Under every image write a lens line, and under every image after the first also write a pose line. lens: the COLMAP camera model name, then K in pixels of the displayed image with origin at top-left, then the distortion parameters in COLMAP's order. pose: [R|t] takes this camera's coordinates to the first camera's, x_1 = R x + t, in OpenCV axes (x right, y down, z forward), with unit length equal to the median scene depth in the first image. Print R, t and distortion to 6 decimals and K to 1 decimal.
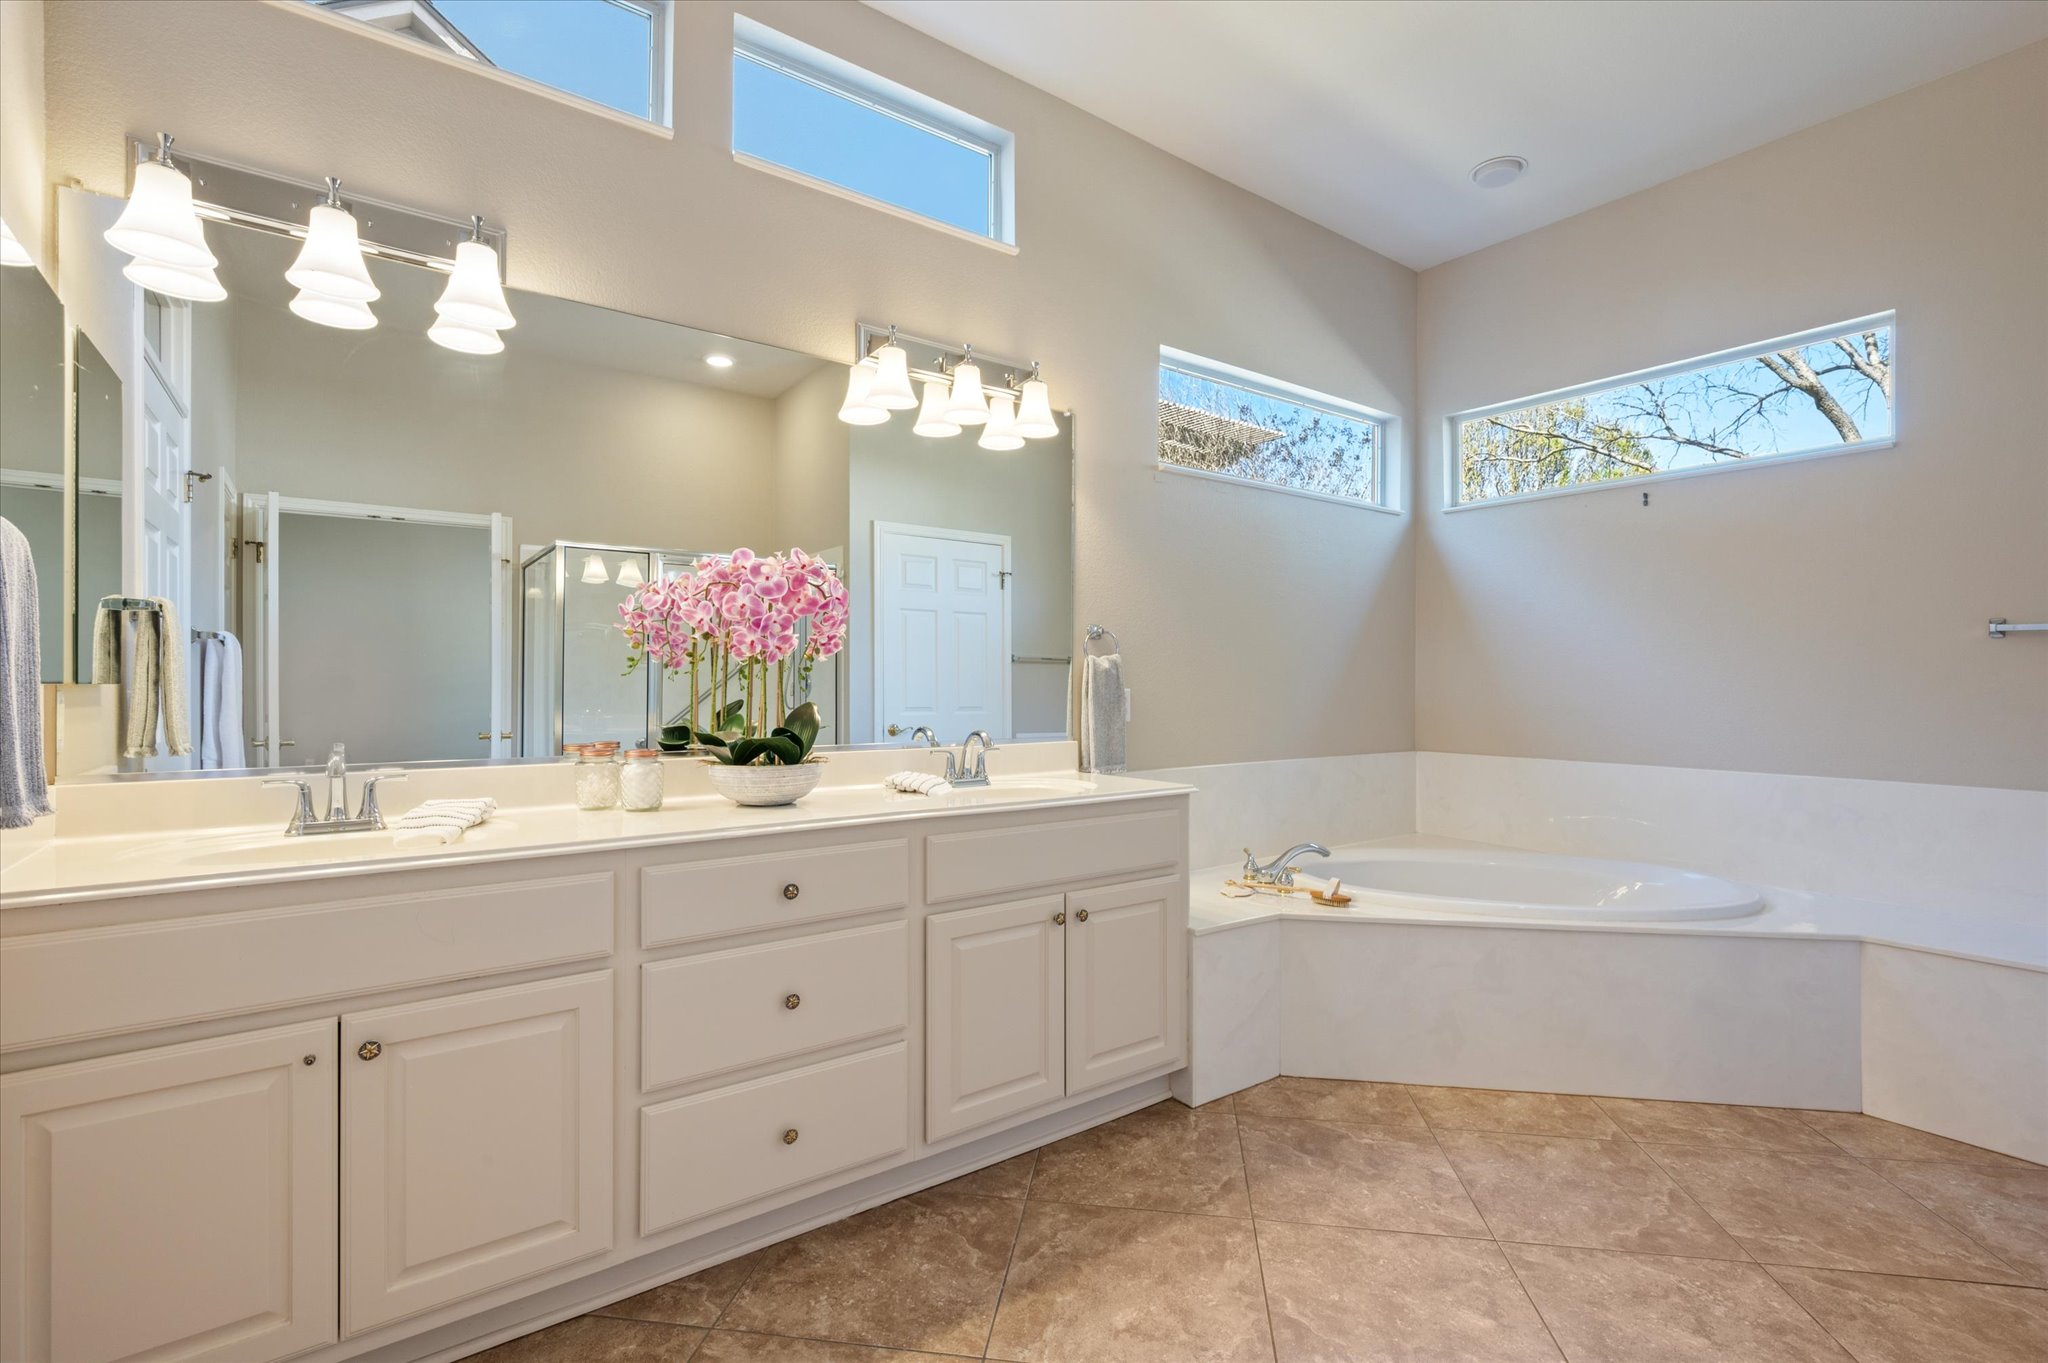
lens RADIAL K [[923.6, 0, 1034.8], [0, 923.6, 686.3], [0, 0, 1]] dist [-0.002315, 0.001232]
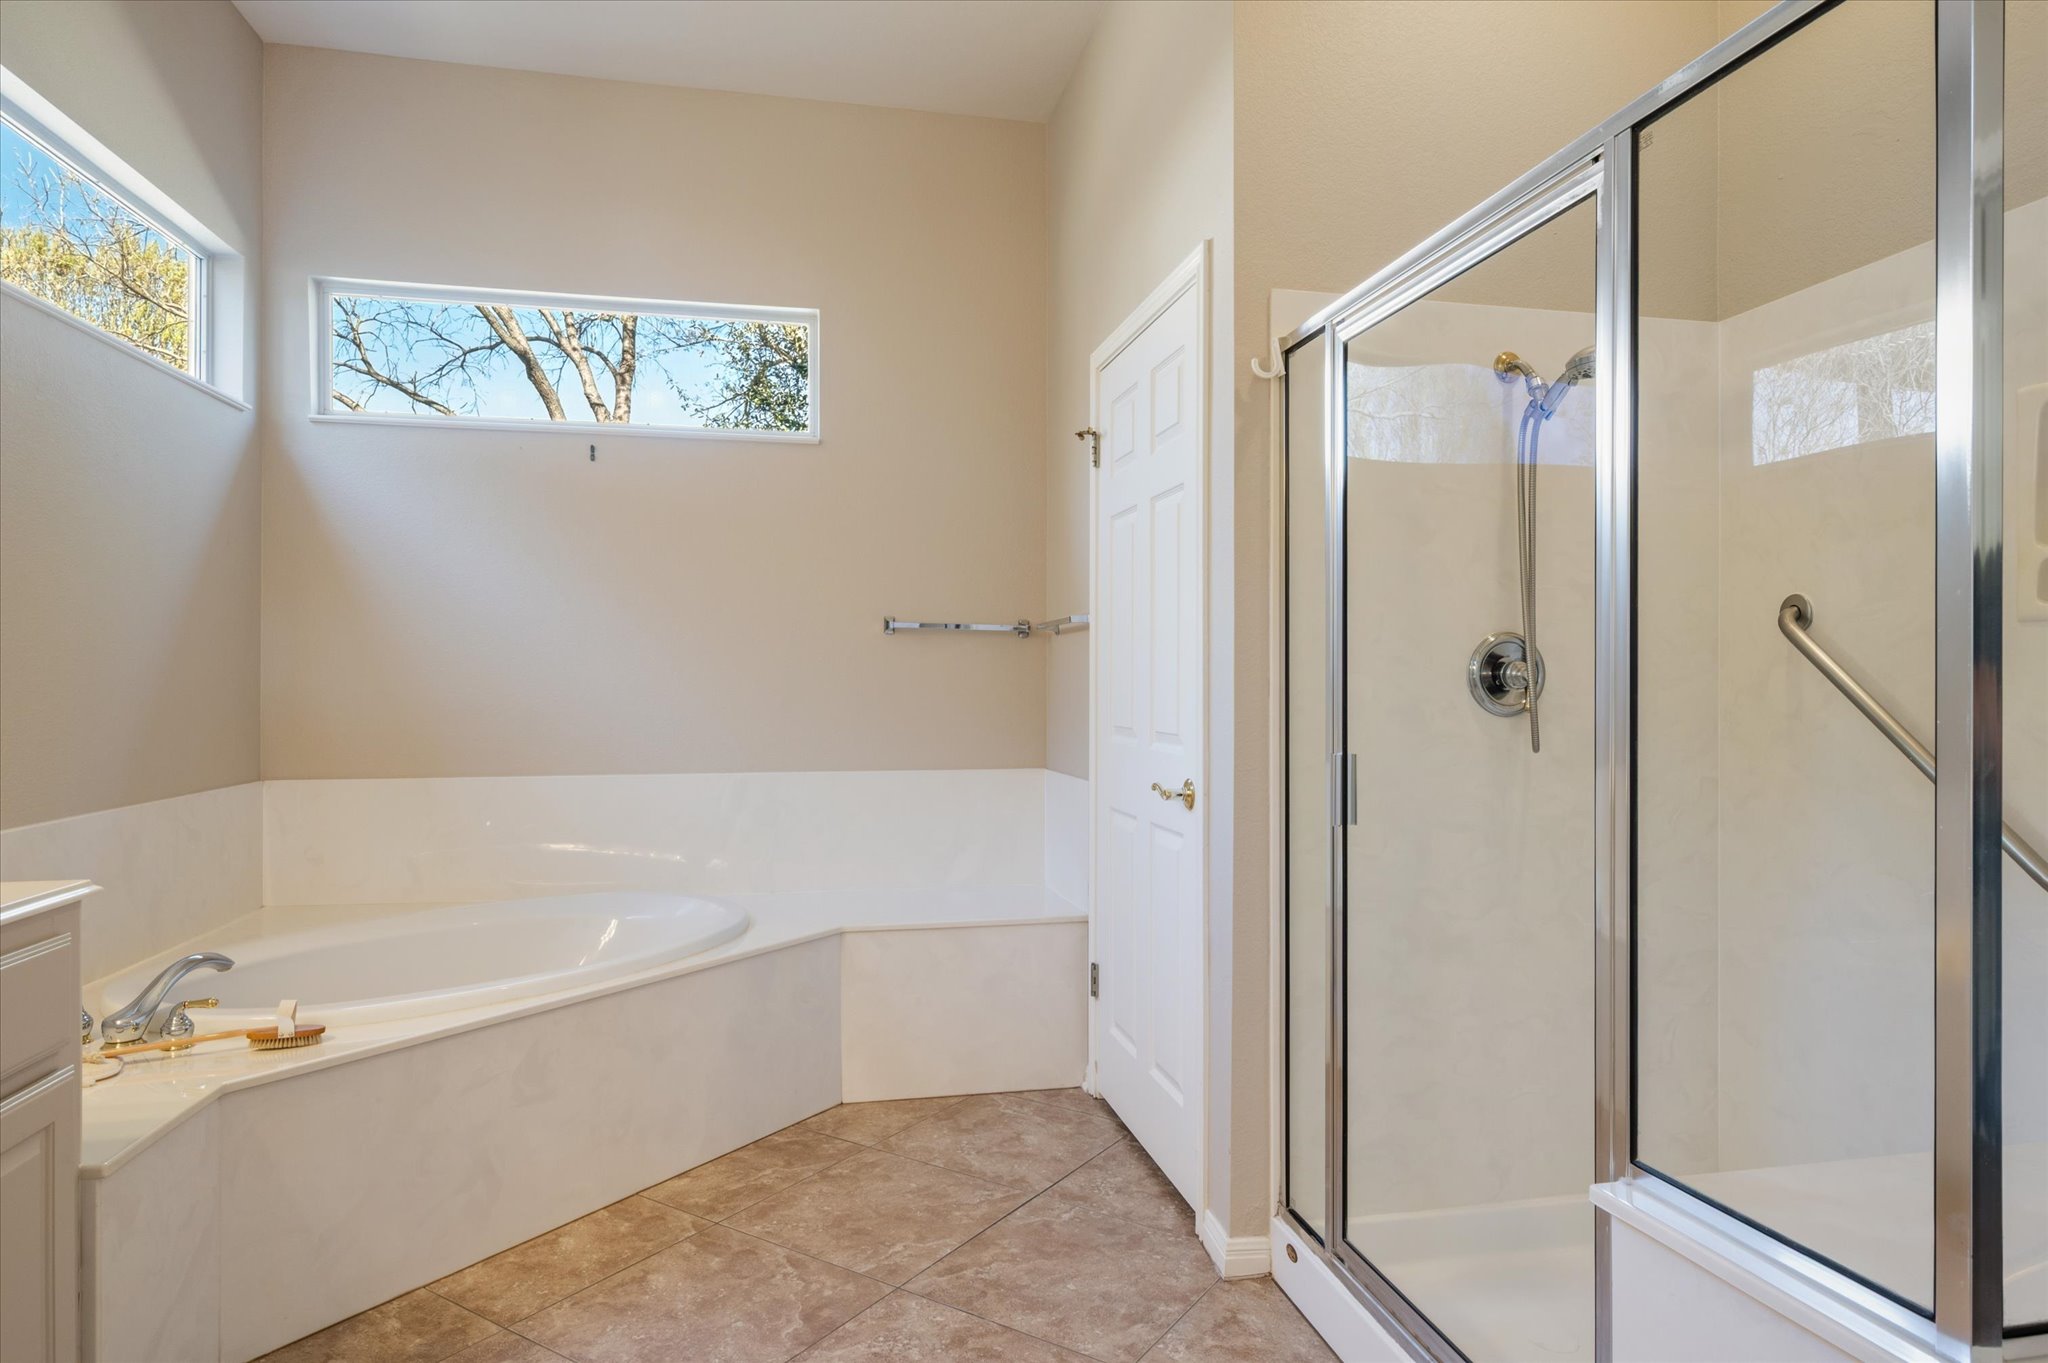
lens RADIAL K [[1214.6, 0, 976.3], [0, 1214.6, 674.8], [0, 0, 1]] dist [-0.000039, -0.004587]
pose [[0.418749, -0.000149, 0.908102, -0.223681], [0.003618, 0.999992, -0.001504, -0.001223], [-0.908095, 0.003916, 0.418747, 0.286828]]
